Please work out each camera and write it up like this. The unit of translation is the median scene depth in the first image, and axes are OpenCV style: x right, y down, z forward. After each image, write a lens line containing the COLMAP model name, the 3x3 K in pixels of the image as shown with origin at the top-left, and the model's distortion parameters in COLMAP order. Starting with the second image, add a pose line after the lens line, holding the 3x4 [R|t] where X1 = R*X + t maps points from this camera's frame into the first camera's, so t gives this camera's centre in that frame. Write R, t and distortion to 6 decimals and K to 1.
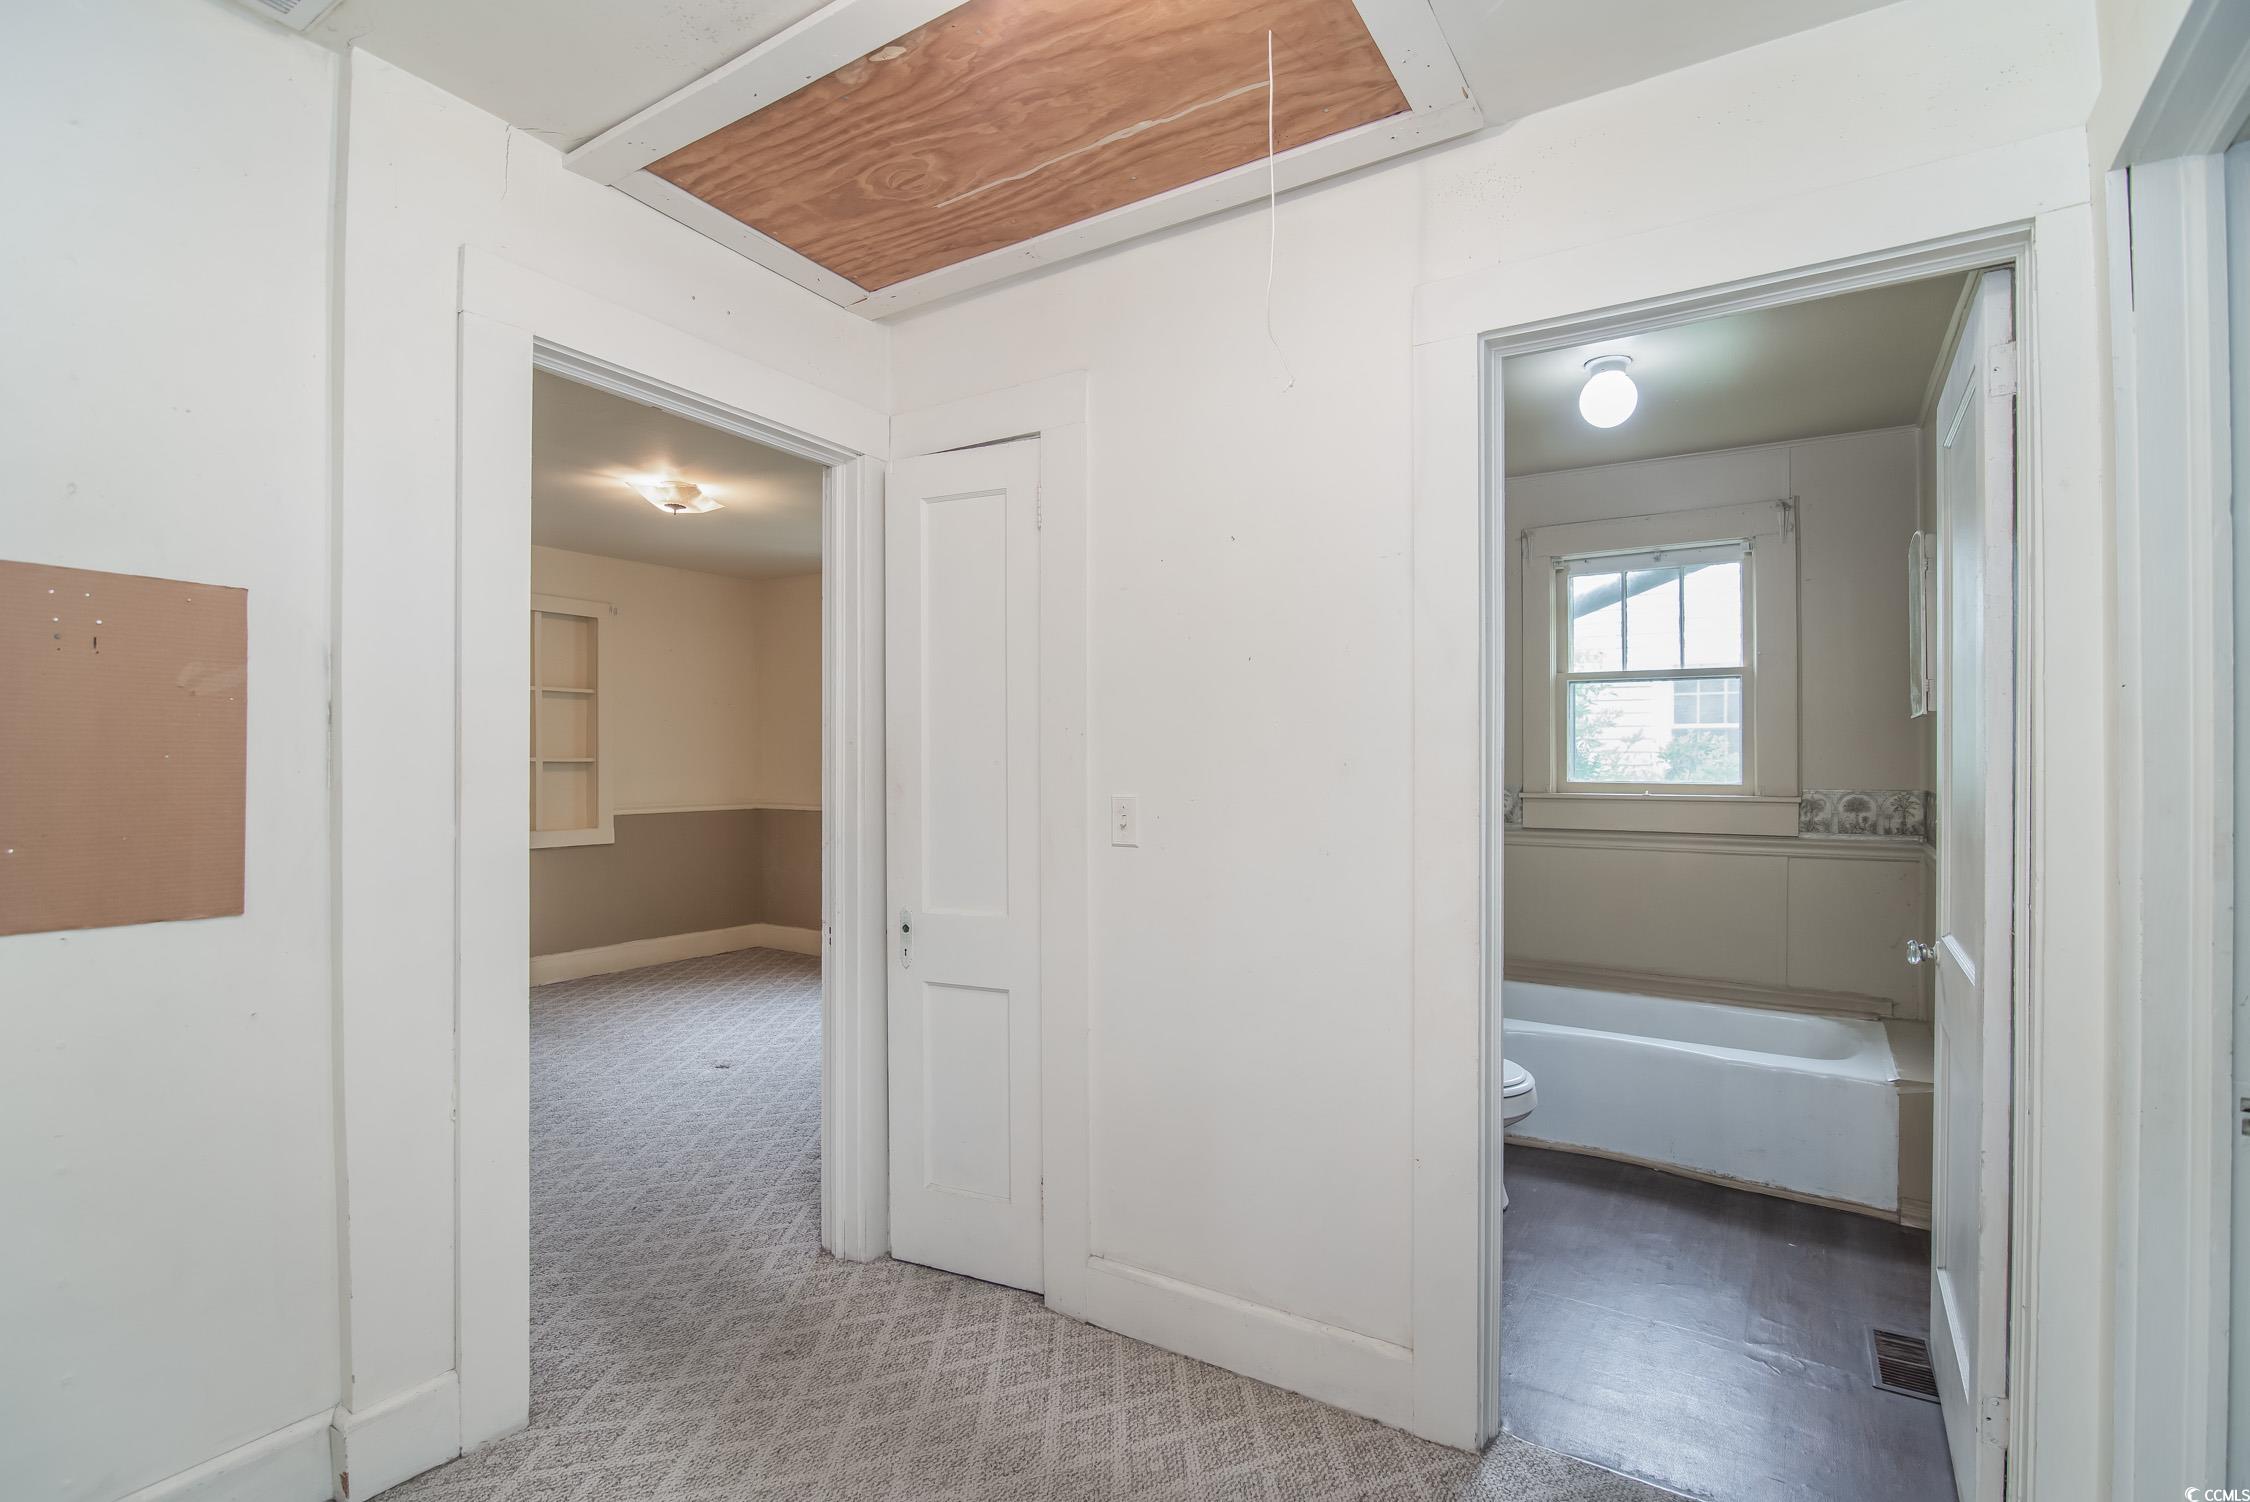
lens RADIAL K [[1060.3, 0, 1141.3], [0, 1060.3, 760.8], [0, 0, 1]] dist [-0.016338, 0.000164]
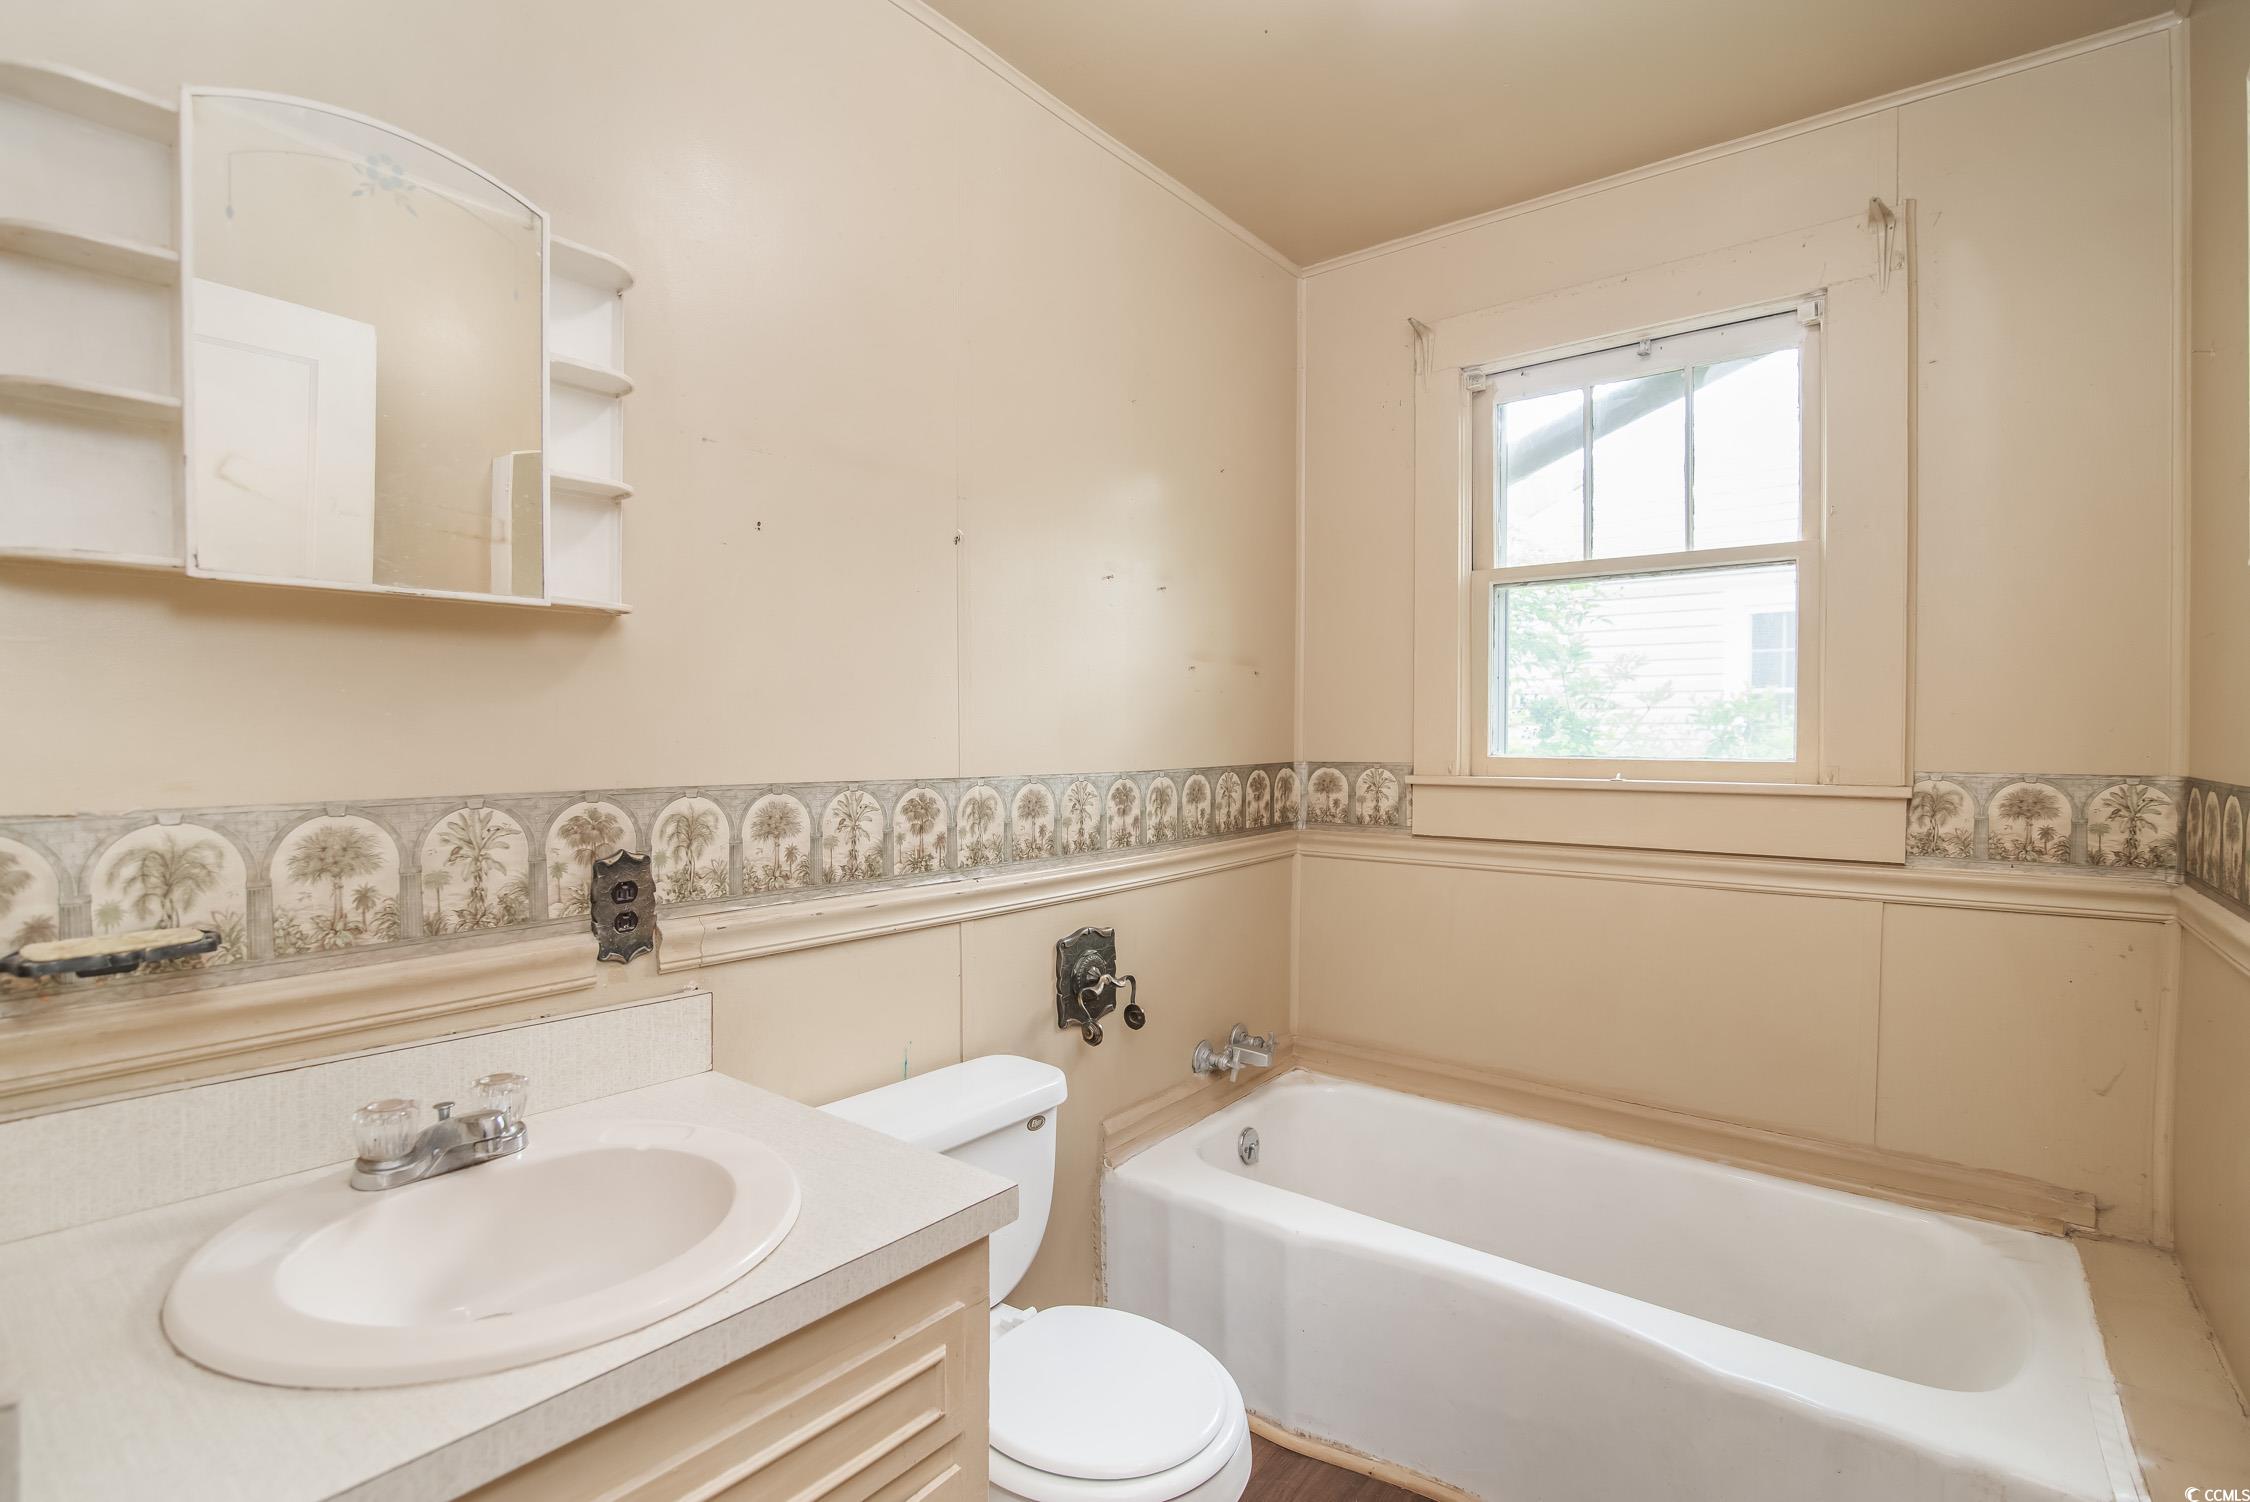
lens RADIAL K [[1064.9, 0, 1121.2], [0, 1064.9, 760.0], [0, 0, 1]] dist [-0.016531, 0.000110]
pose [[0.996253, 0.003916, -0.086393, 0.285126], [-0.002051, 0.999763, 0.021667, 0.010798], [0.086458, -0.021409, 0.996025, 0.451985]]
